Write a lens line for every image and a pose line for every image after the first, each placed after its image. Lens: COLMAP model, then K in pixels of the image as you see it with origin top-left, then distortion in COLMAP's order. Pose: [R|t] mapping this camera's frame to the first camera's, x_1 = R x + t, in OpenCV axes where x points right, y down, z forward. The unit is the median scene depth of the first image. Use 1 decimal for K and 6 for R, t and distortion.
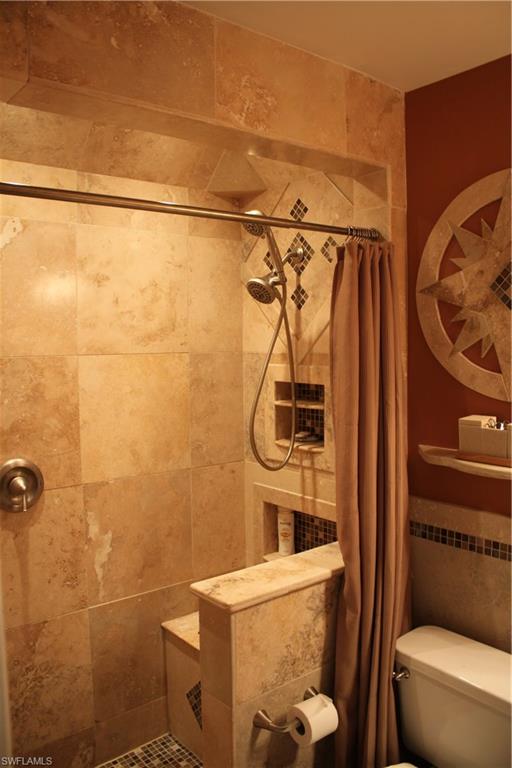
lens RADIAL K [[628.6, 0, 251.2], [0, 628.6, 378.9], [0, 0, 1]] dist [-0.141162, 0.073673]
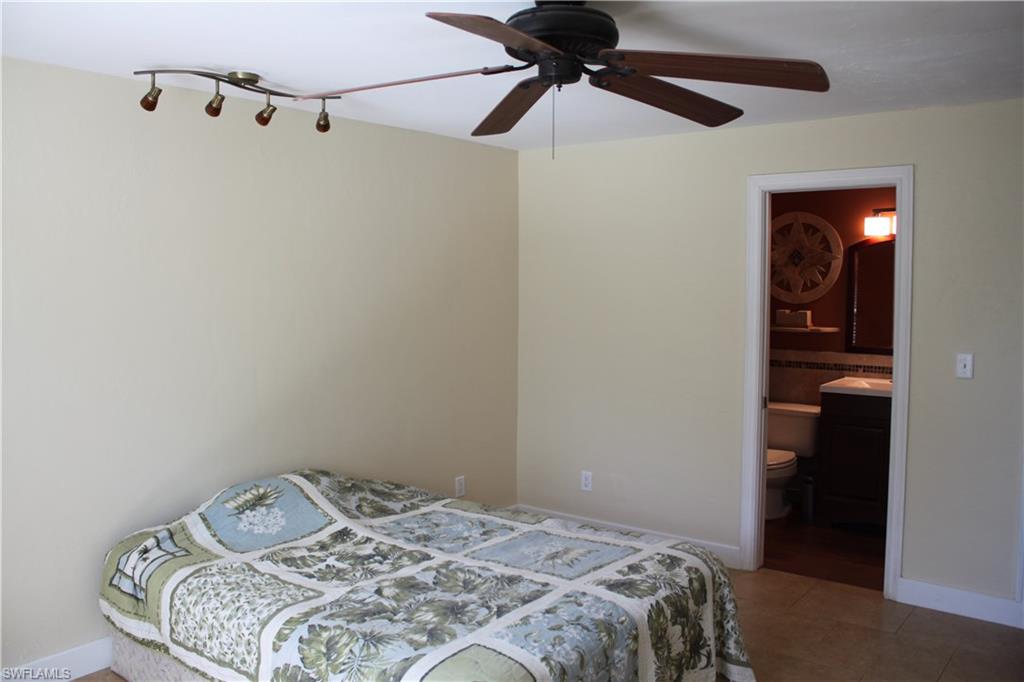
lens RADIAL K [[838.1, 0, 513.0], [0, 838.1, 336.9], [0, 0, 1]] dist [-0.141162, 0.073673]
pose [[0.974839, 0.000492, 0.222912, -1.388167], [-0.002573, 0.999956, 0.009046, 0.138519], [-0.222897, -0.009392, 0.974797, -1.940432]]
